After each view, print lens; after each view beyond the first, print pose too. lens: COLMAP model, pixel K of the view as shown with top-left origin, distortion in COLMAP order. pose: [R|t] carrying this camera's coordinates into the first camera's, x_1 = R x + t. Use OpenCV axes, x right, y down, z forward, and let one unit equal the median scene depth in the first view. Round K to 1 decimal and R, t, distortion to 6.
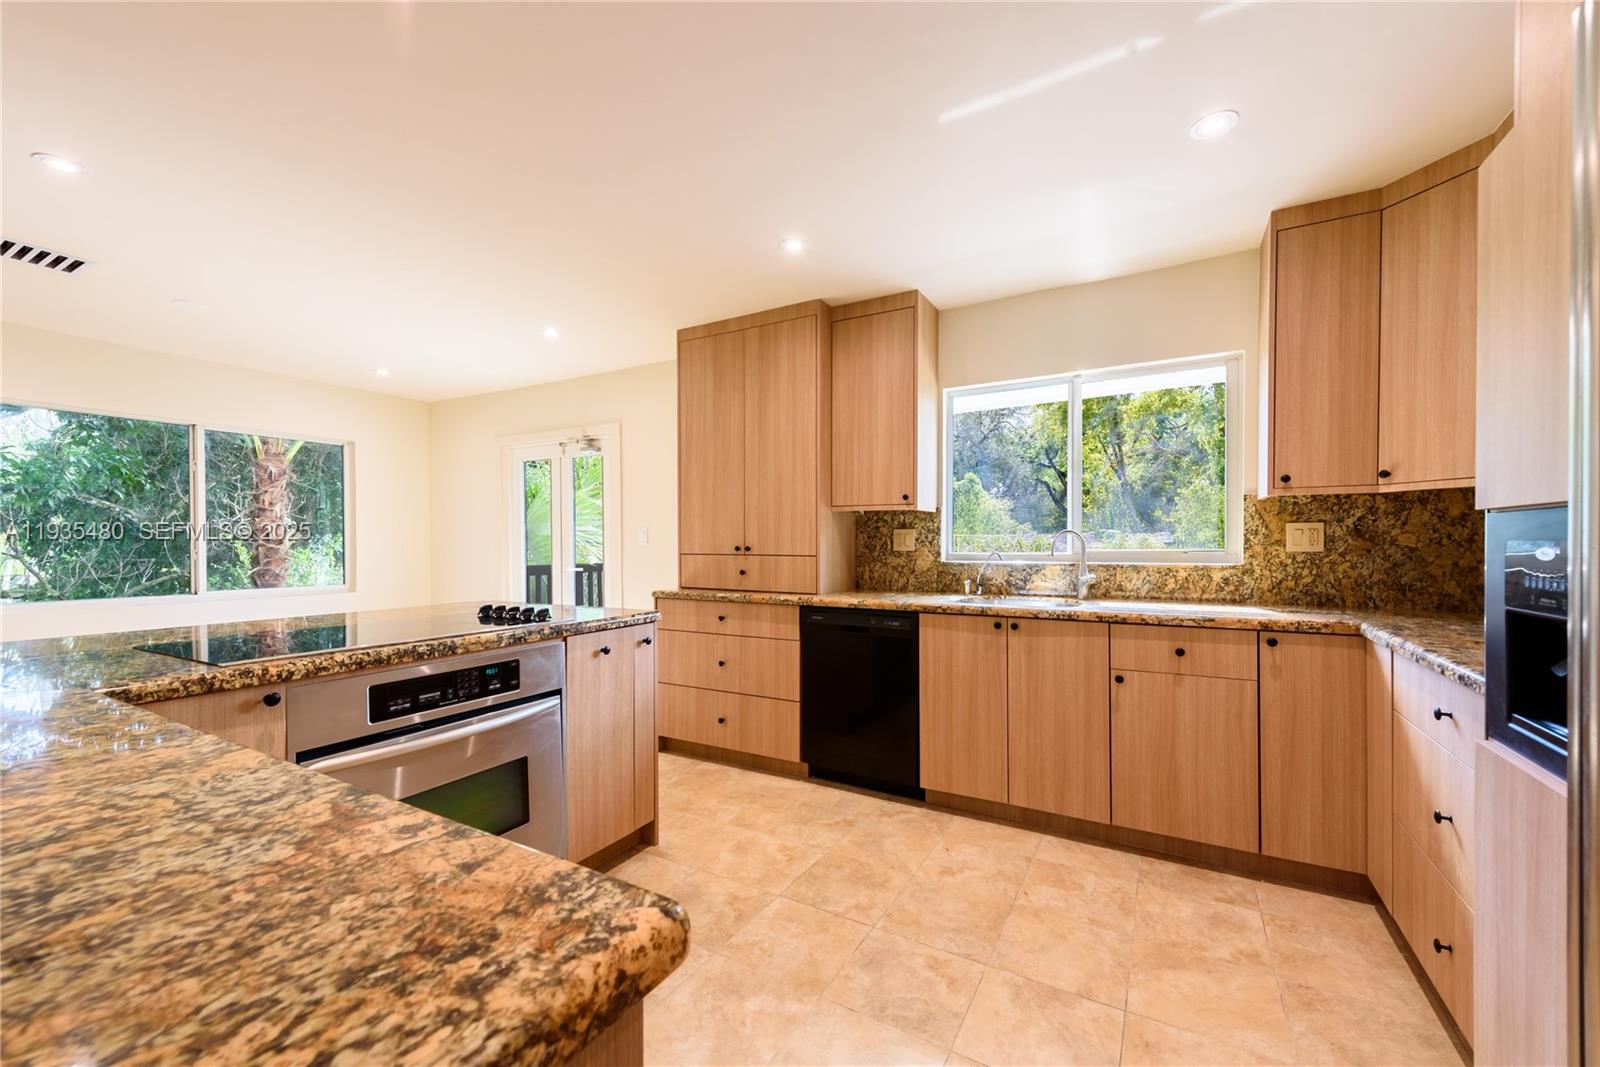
lens RADIAL K [[632.5, 0, 806.2], [0, 632.5, 544.7], [0, 0, 1]] dist [0.002330, 0.000062]
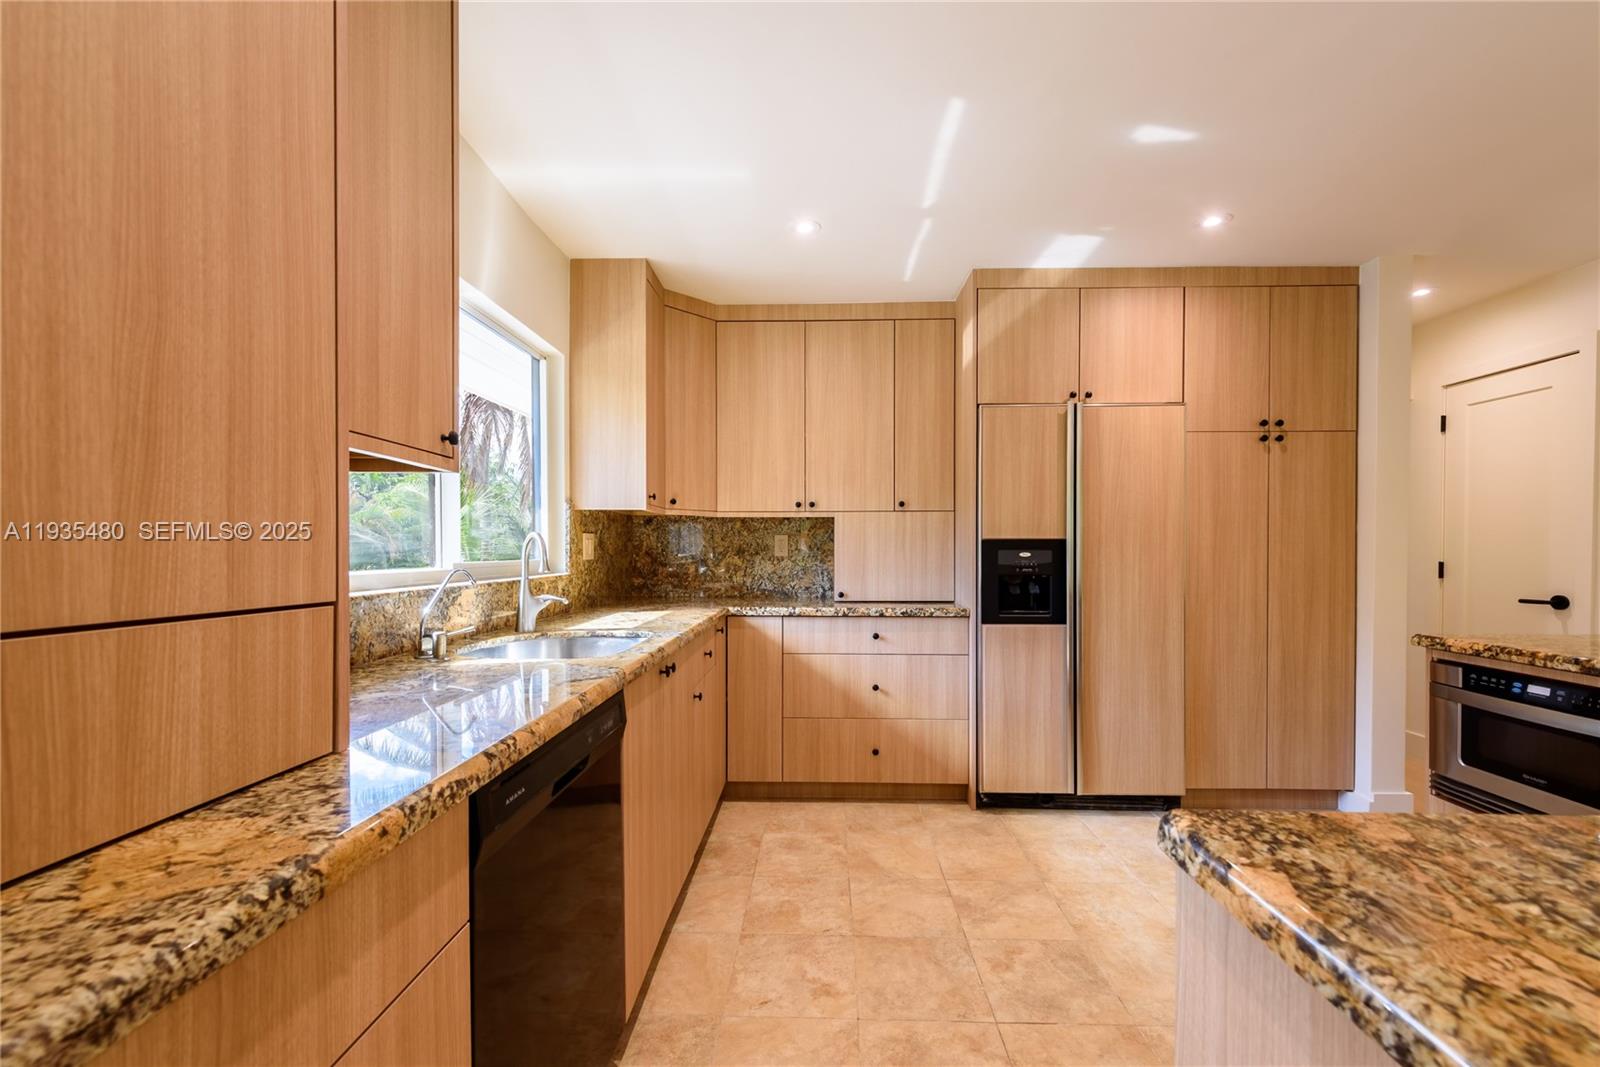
lens RADIAL K [[632.5, 0, 802.3], [0, 632.5, 553.4], [0, 0, 1]] dist [0.002330, 0.000062]
pose [[-0.467185, -0.001977, 0.884157, -0.435658], [0.002591, 0.999990, 0.003604, -0.003748], [-0.884156, 0.003974, -0.467175, 1.403958]]
